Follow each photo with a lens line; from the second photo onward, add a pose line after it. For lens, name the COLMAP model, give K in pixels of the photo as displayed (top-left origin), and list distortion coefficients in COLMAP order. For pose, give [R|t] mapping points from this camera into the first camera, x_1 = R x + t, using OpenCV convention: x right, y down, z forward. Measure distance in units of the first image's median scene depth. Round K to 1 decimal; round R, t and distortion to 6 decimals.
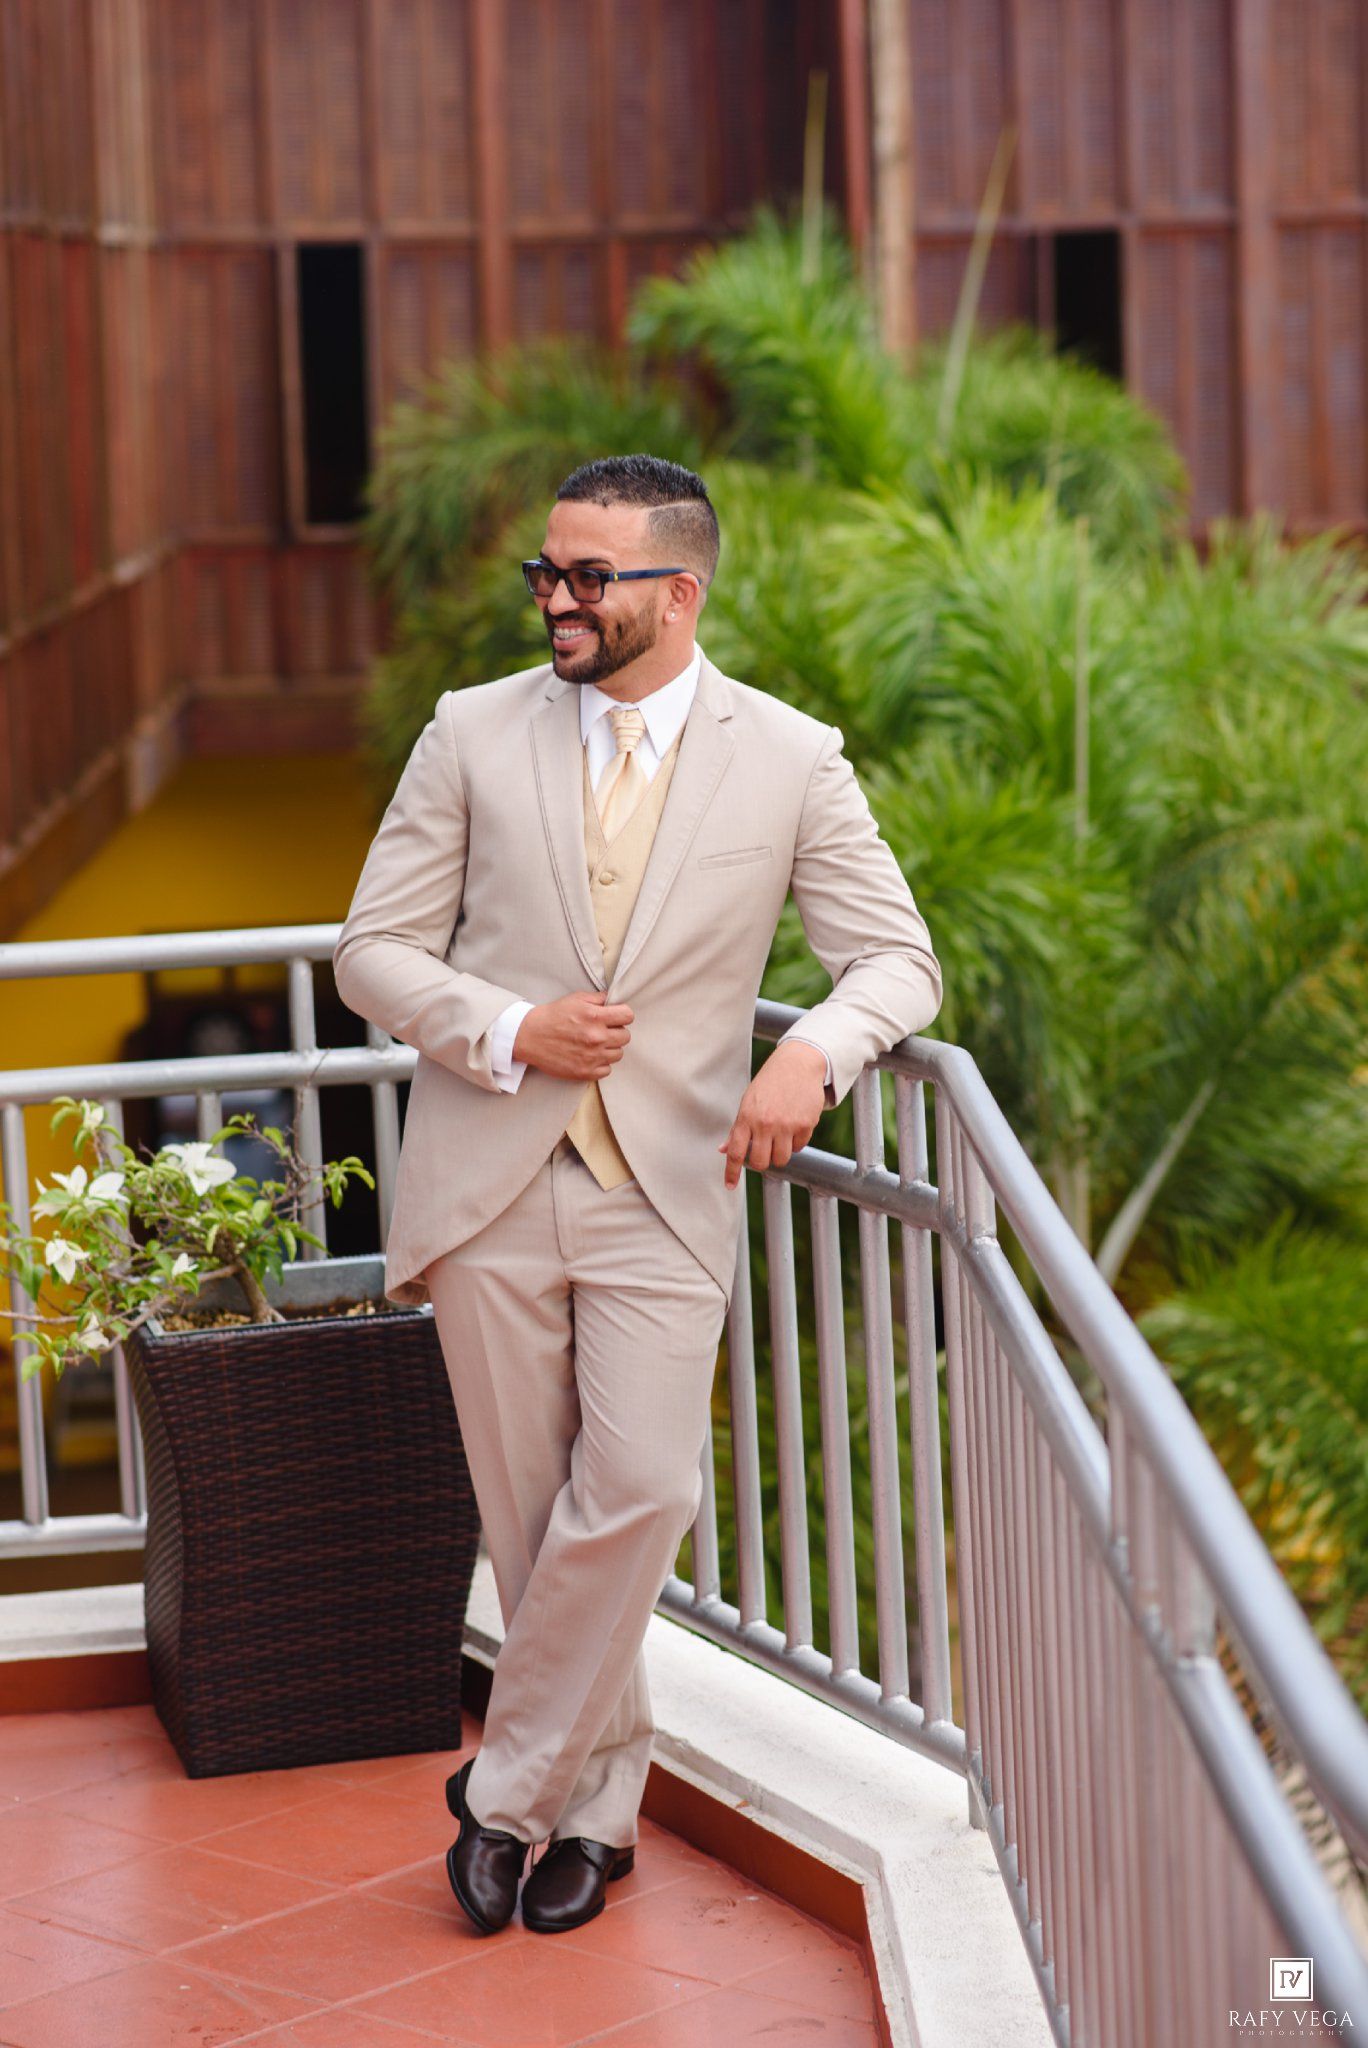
lens RADIAL K [[6157.9, 0, 684.0], [0, 6157.9, 1024.0], [0, 0, 1]] dist [0.018643, 0.182908]
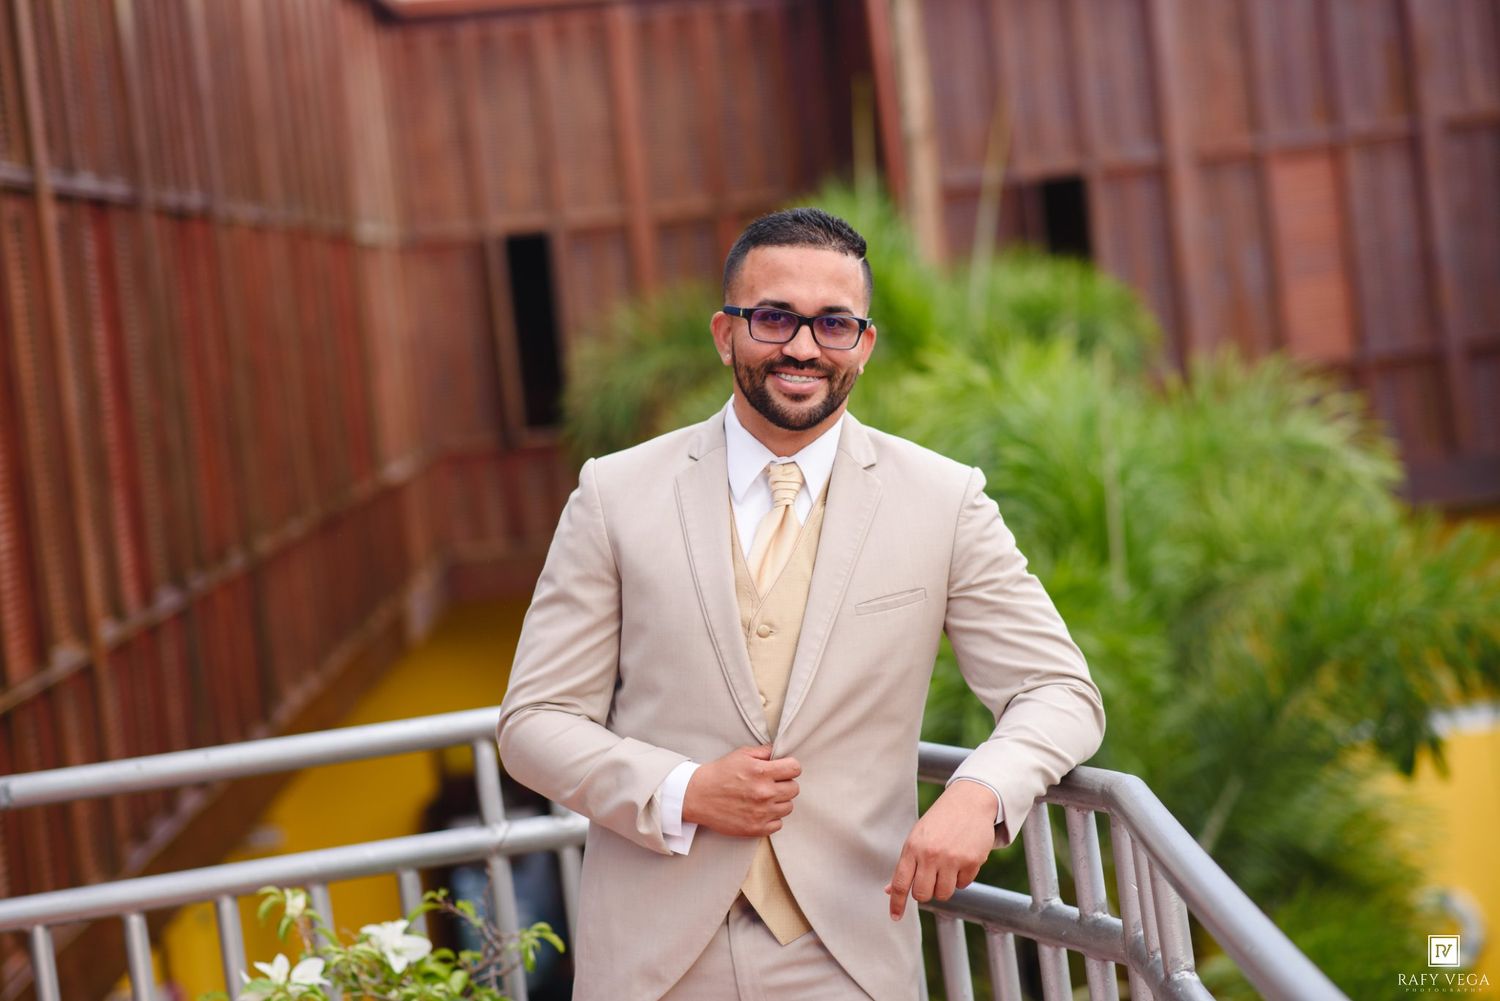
lens RADIAL K [[3669.4, 0, 820.7], [0, 3669.4, 495.4], [0, 0, 1]] dist [0.526579, -0.485318]
pose [[0.996944, -0.077486, 0.009897, -0.007195], [0.077996, 0.994405, -0.071248, -0.002392], [-0.004320, 0.071802, 0.997410, 0.390413]]
